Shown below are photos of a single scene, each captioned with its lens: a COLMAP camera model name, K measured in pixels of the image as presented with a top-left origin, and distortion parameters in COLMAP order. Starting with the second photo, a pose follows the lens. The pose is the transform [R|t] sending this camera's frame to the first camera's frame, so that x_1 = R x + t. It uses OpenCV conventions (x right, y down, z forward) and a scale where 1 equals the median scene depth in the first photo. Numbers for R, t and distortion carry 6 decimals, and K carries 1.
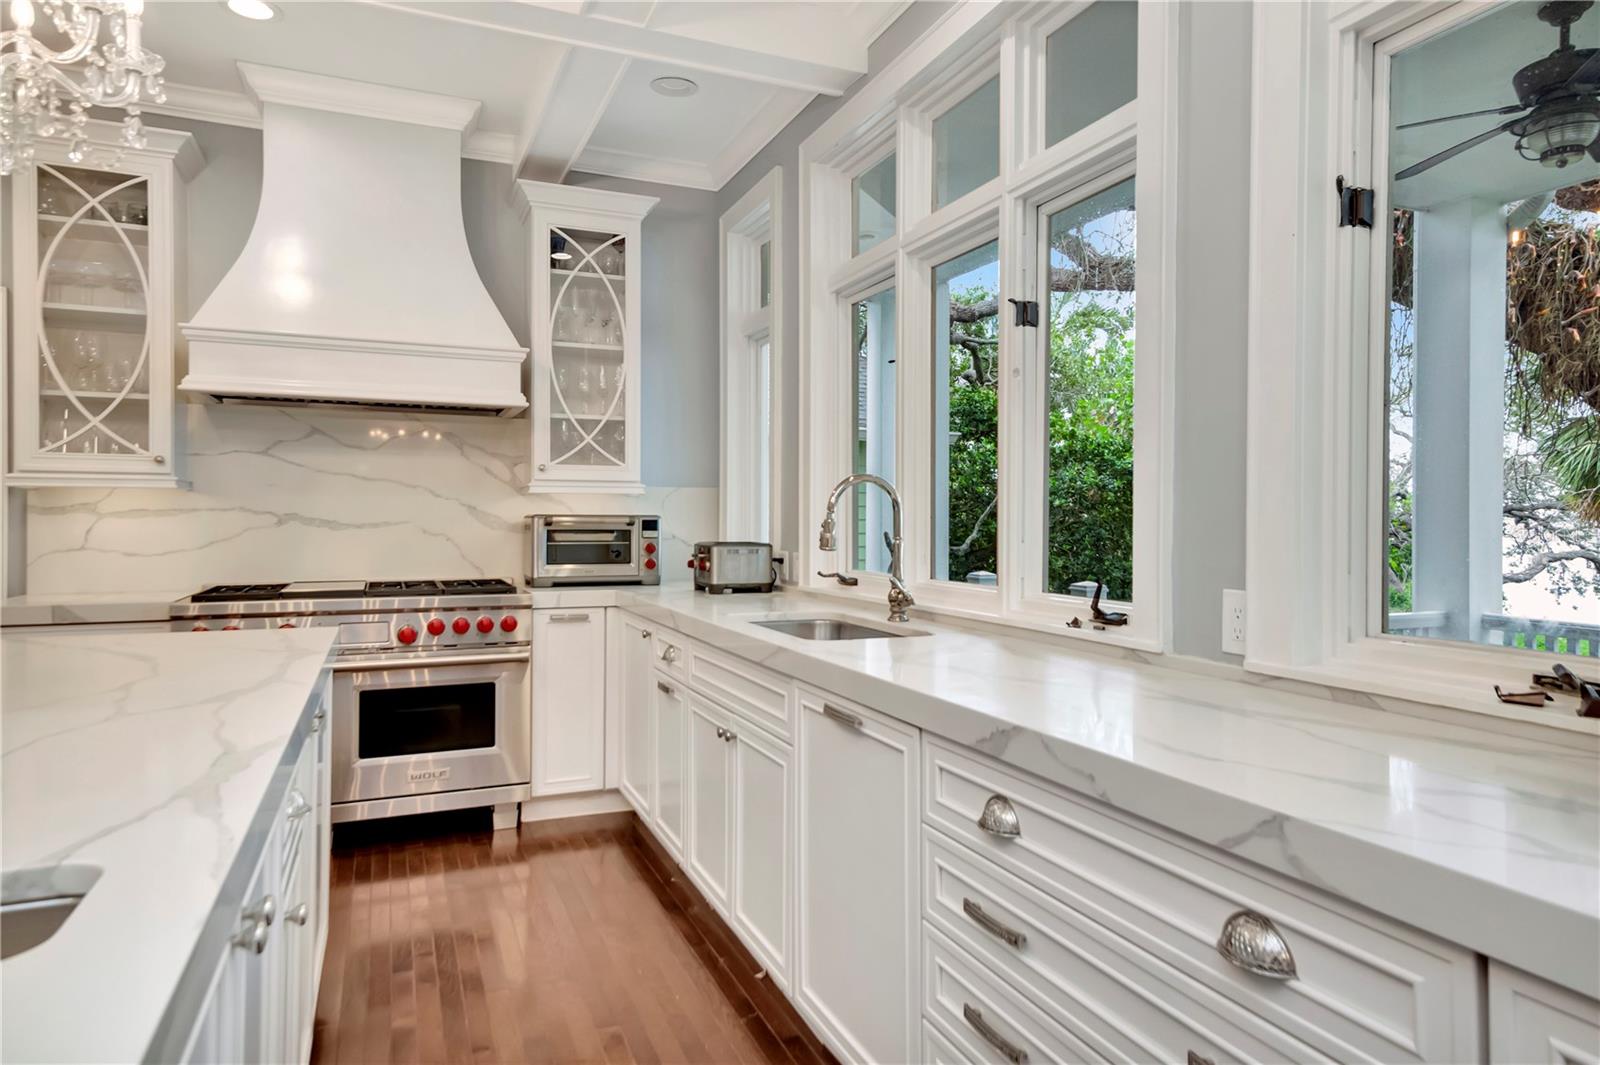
lens RADIAL K [[967.6, 0, 808.2], [0, 967.6, 517.0], [0, 0, 1]] dist [0.003125, 0.001112]
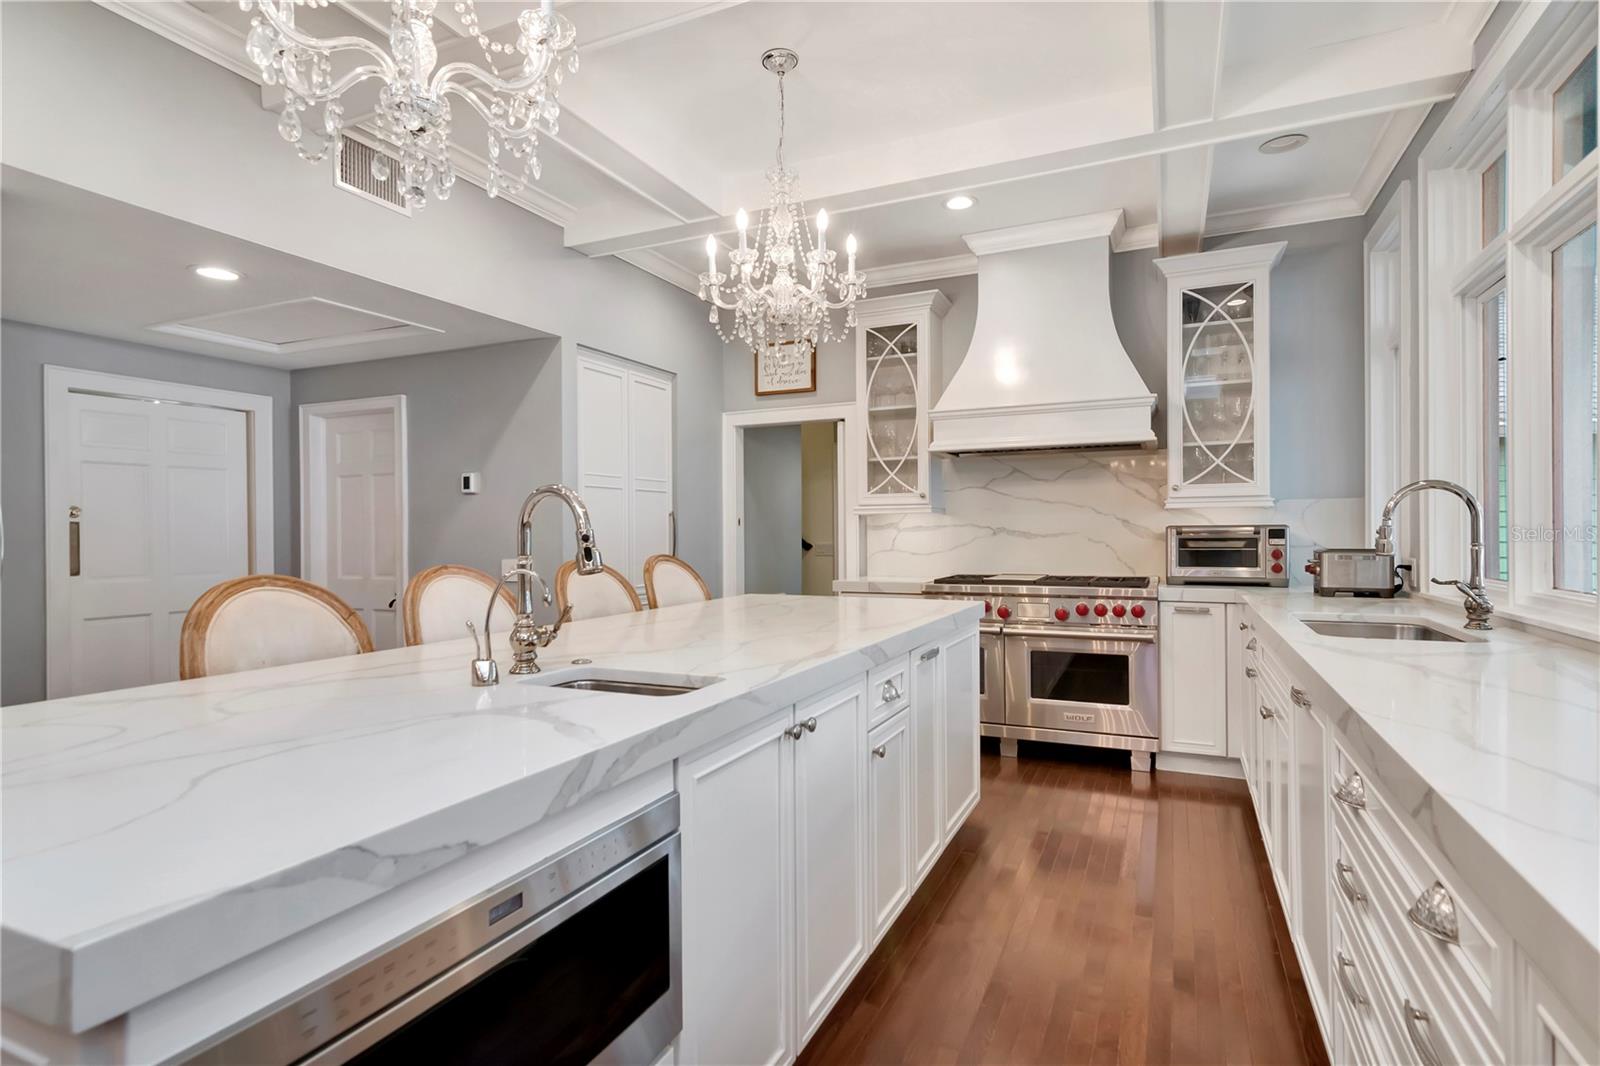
lens RADIAL K [[799.2, 0, 800.0], [0, 799.2, 533.0], [0, 0, 1]] dist [-0.024067, 0.000044]
pose [[0.654774, -0.008627, -0.755776, 0.185997], [0.011114, 0.999937, -0.001785, 0.003497], [0.755743, -0.007231, 0.654828, -0.027051]]
